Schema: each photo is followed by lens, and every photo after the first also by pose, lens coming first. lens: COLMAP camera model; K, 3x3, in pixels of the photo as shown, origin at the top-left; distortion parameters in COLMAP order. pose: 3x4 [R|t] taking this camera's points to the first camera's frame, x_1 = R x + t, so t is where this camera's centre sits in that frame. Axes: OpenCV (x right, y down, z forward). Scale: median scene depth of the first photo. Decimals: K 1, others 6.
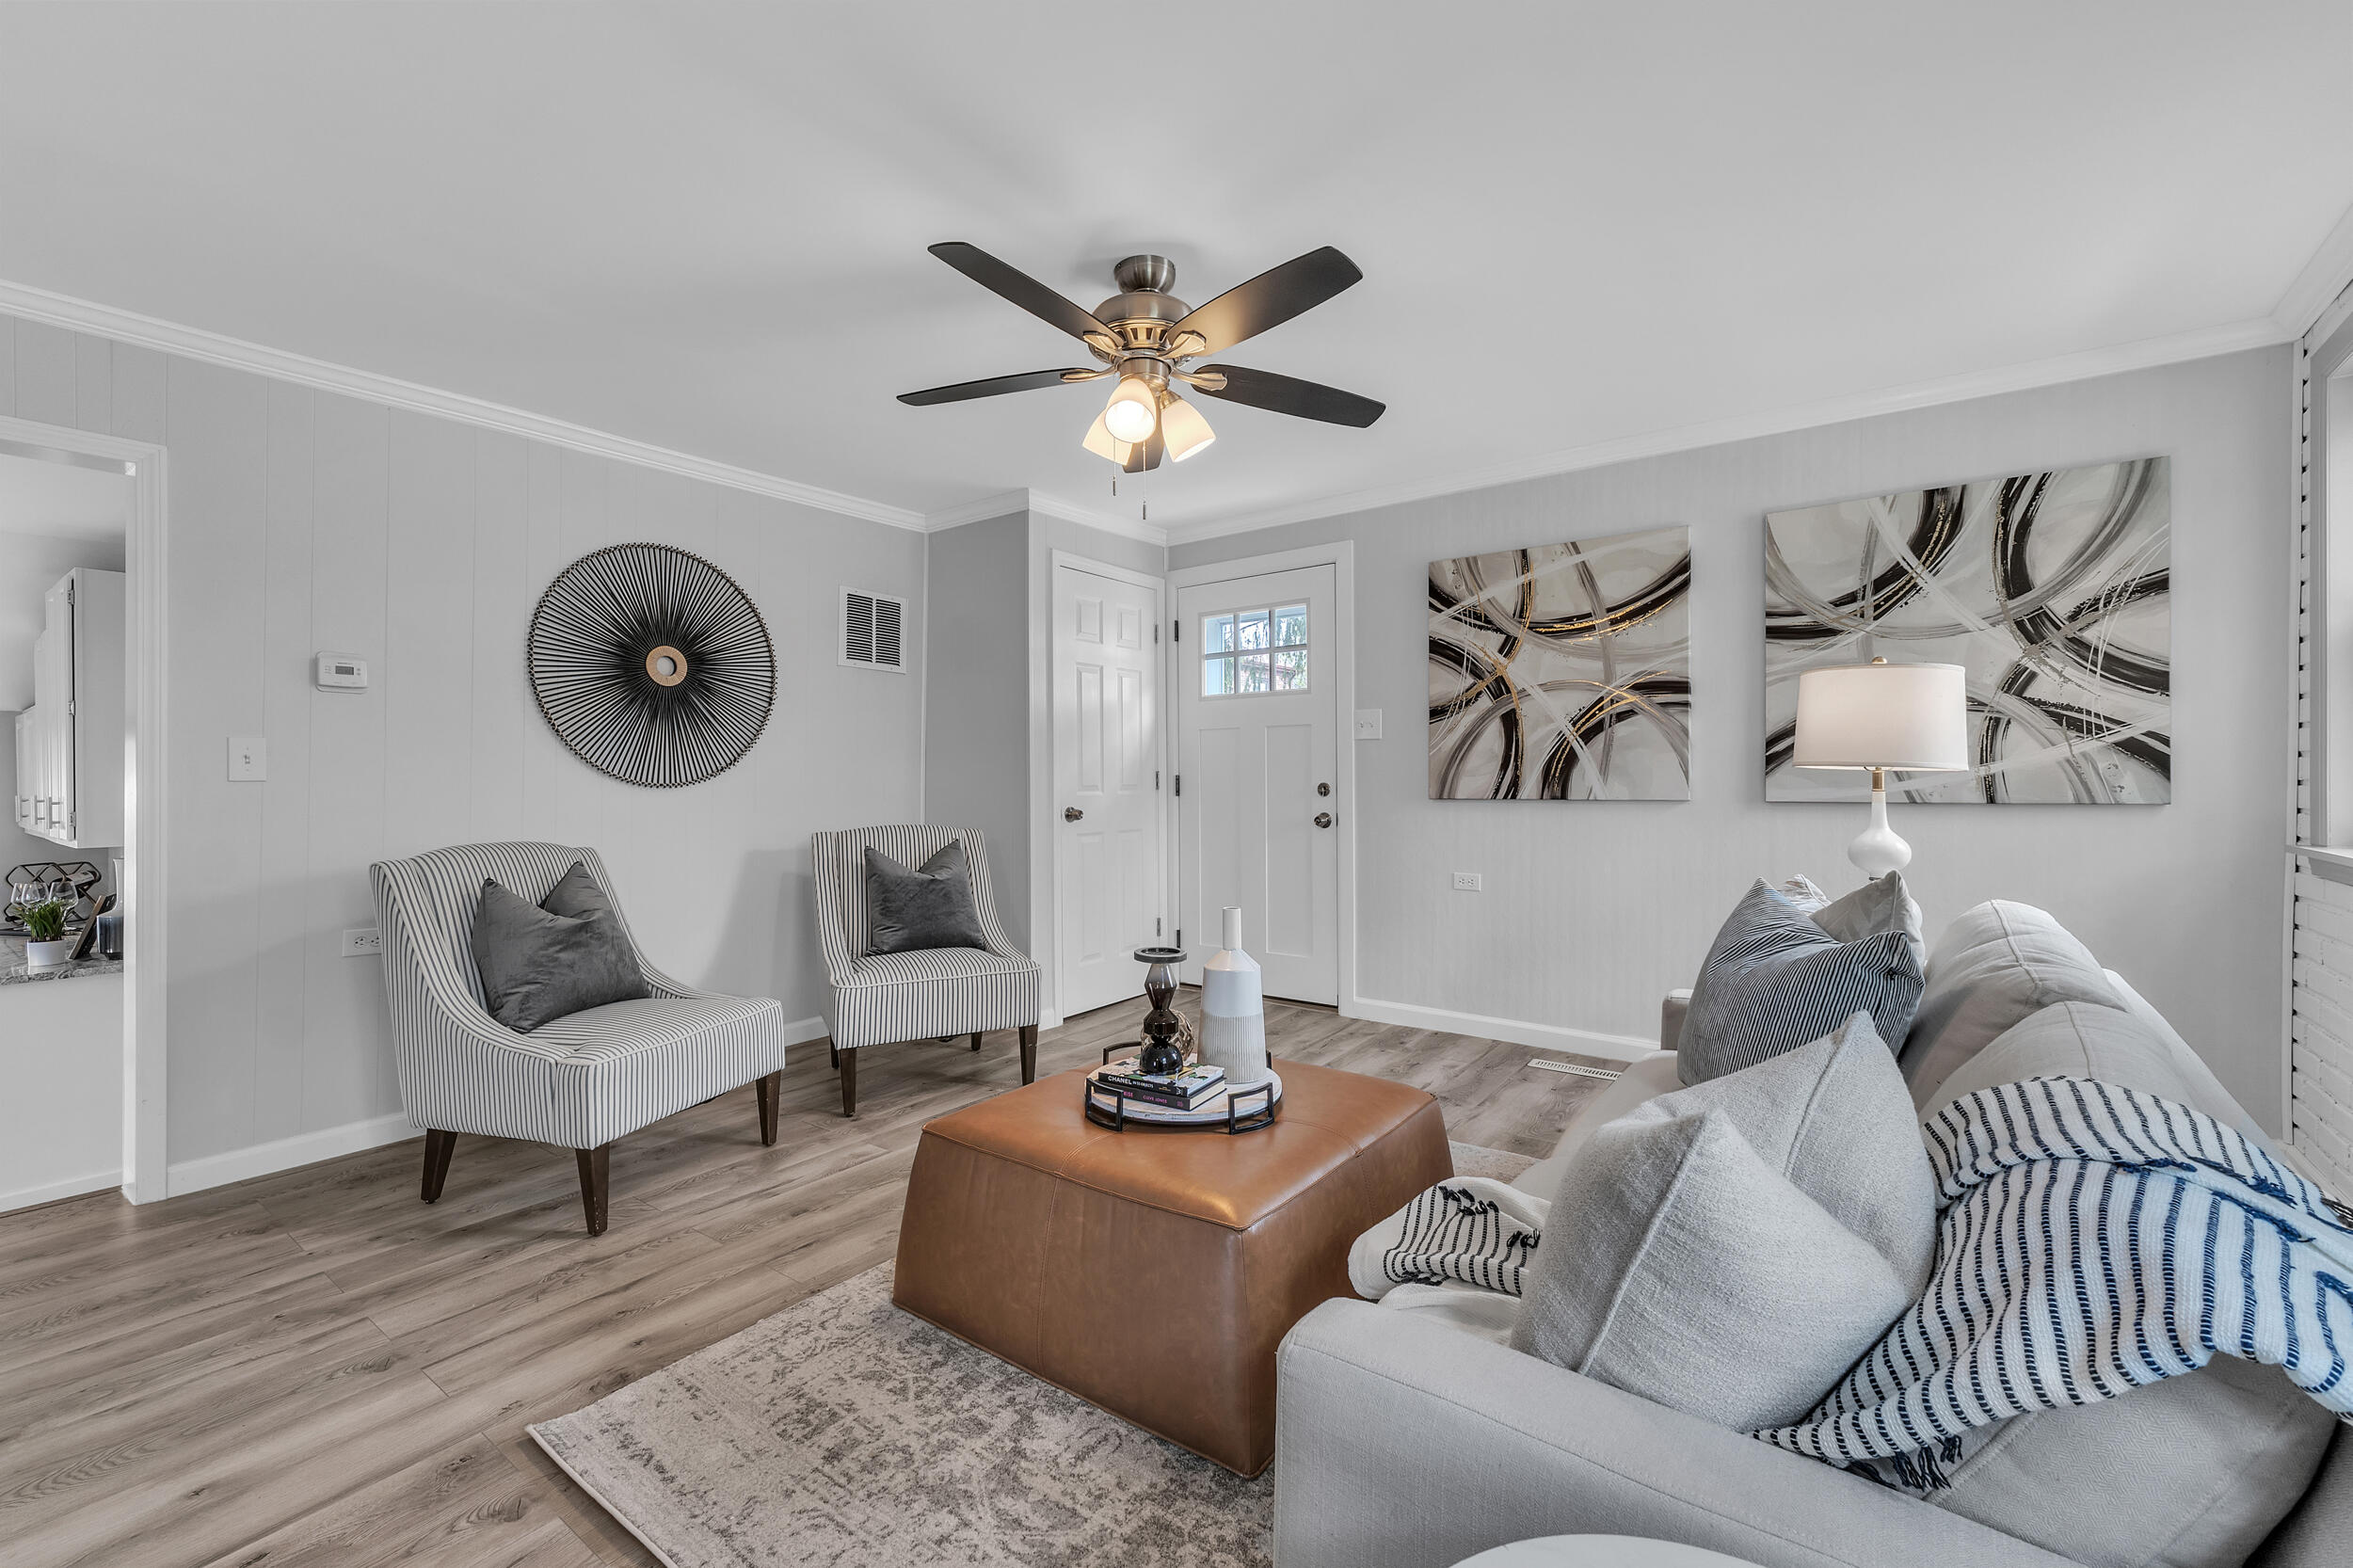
lens RADIAL K [[1004.6, 0, 1187.4], [0, 1004.6, 781.6], [0, 0, 1]] dist [0.002661, 0.000265]
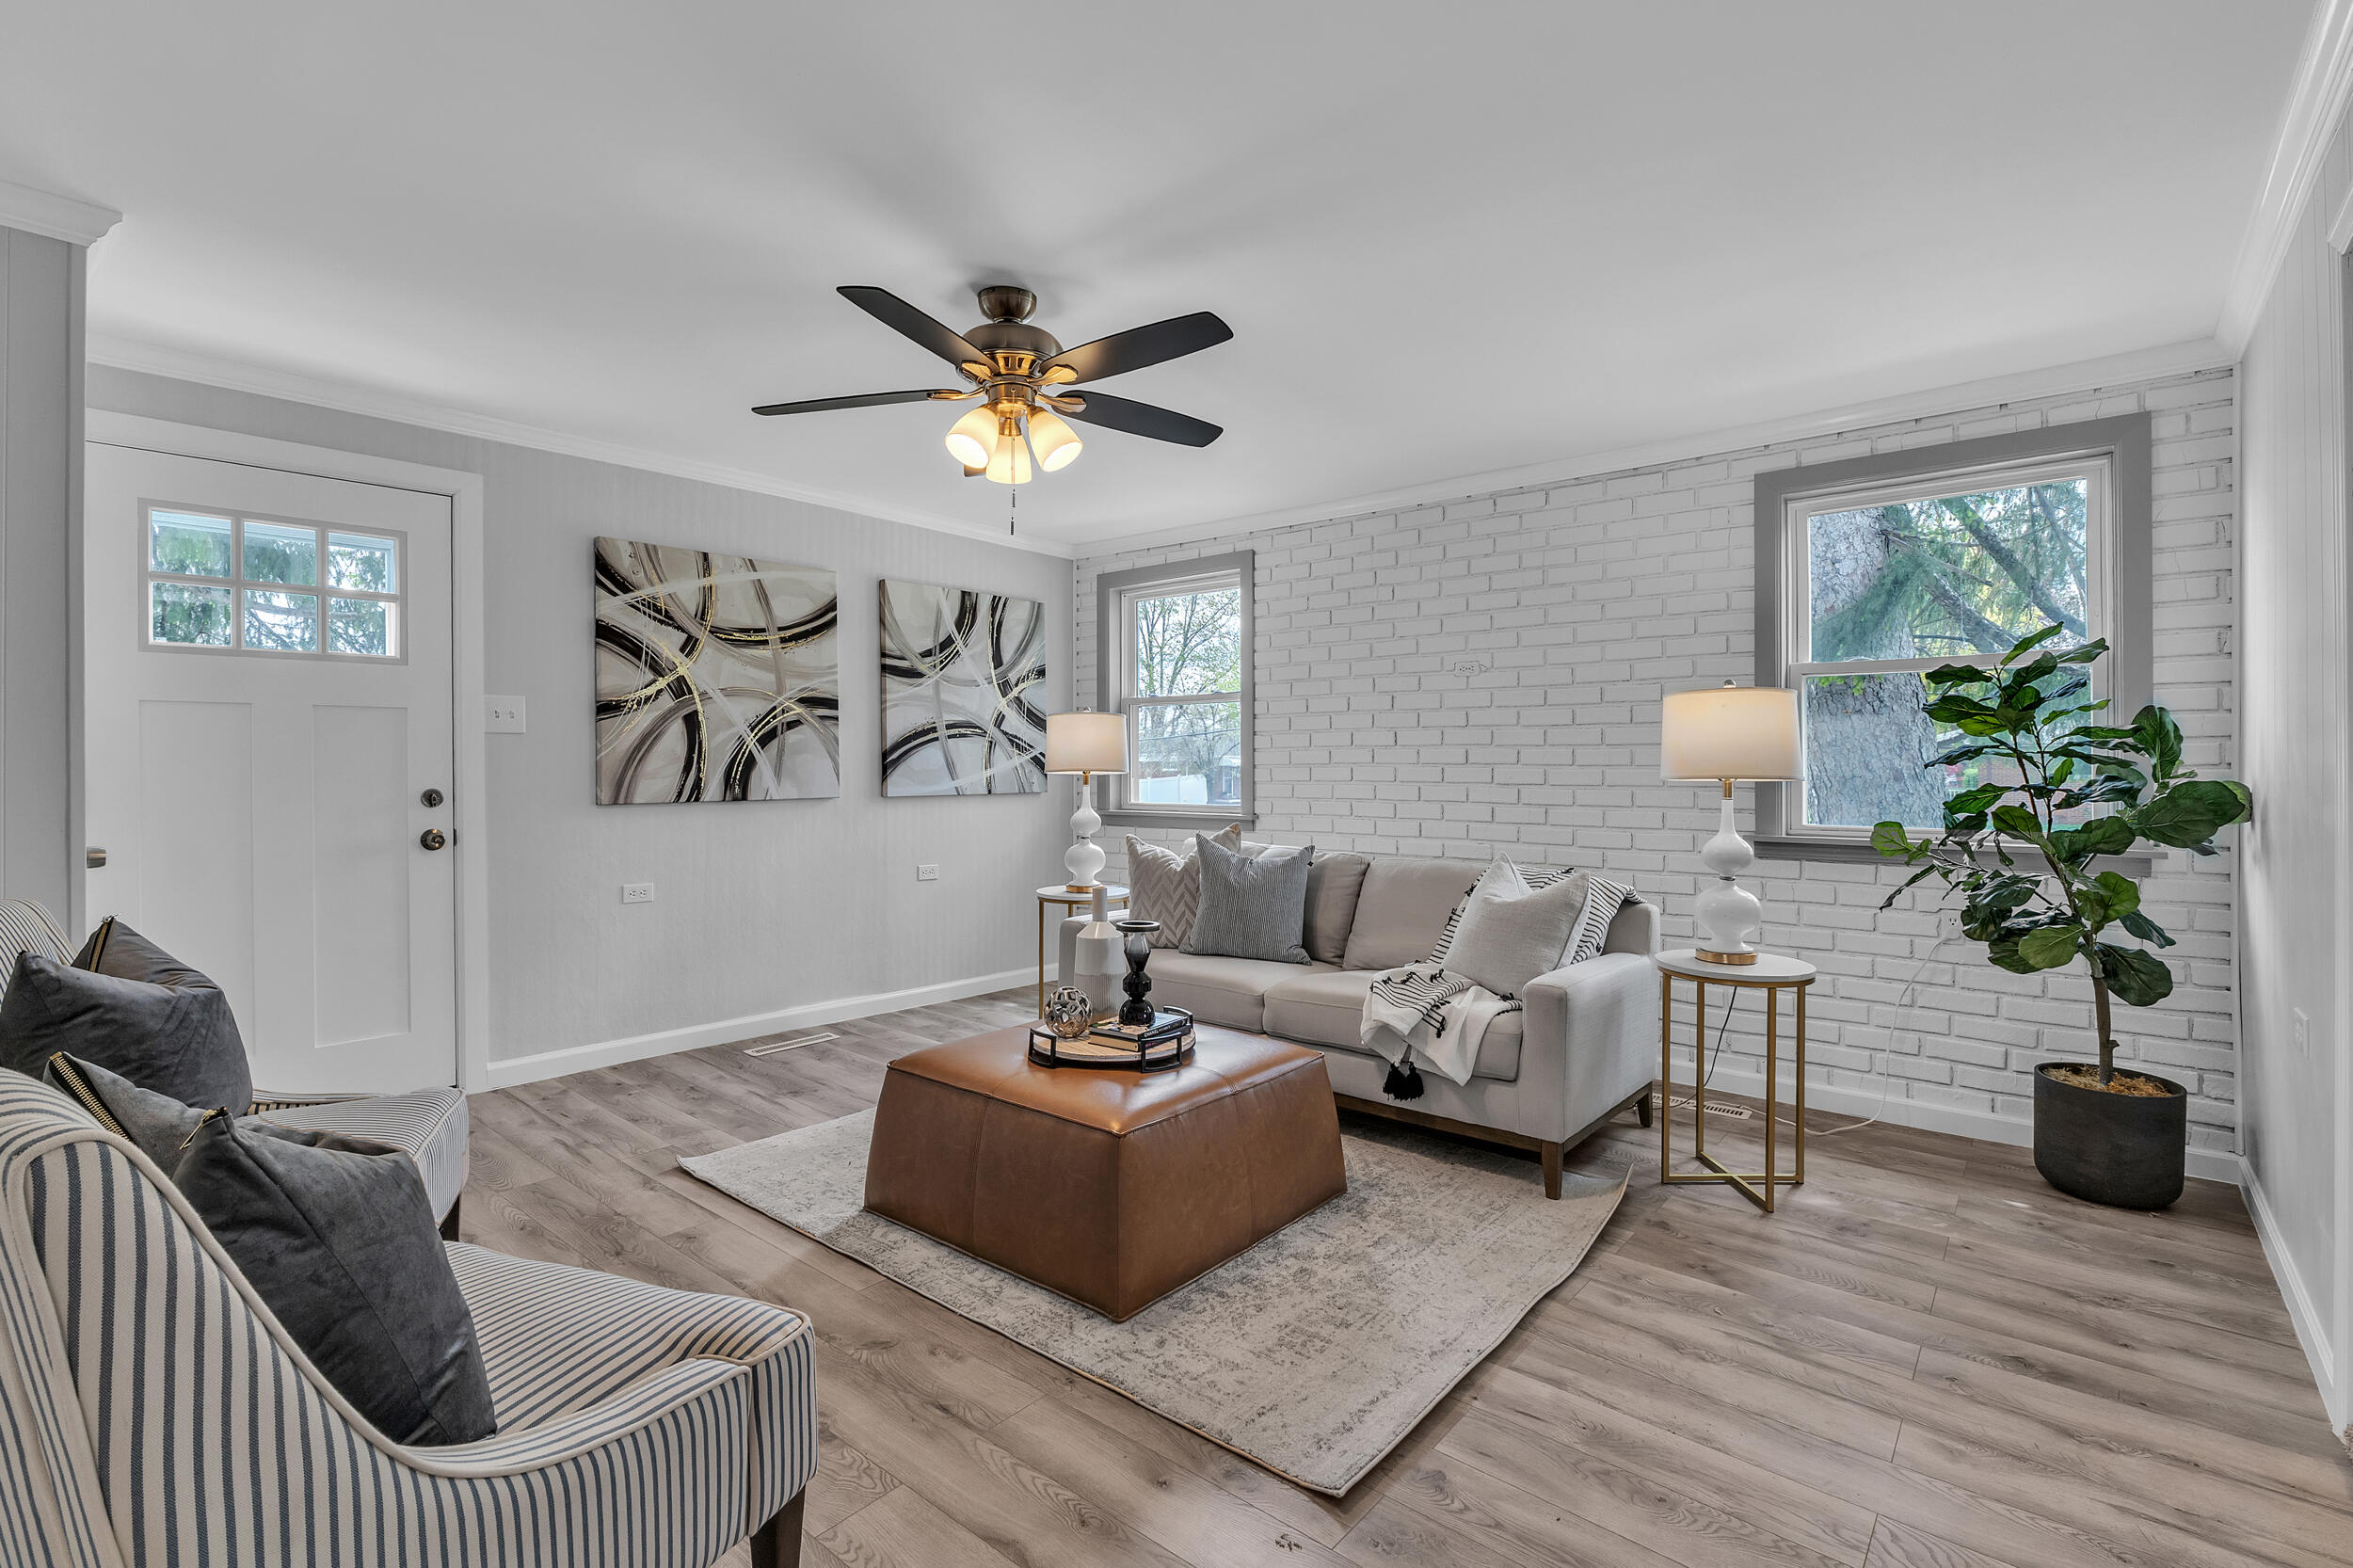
lens RADIAL K [[1073.4, 0, 1179.1], [0, 1073.4, 768.2], [0, 0, 1]] dist [0.001681, 0.000117]
pose [[0.054854, 0.003364, 0.998489, -0.741659], [0.007381, 0.999966, -0.003774, -0.008453], [-0.998467, 0.007577, 0.054827, 0.491031]]
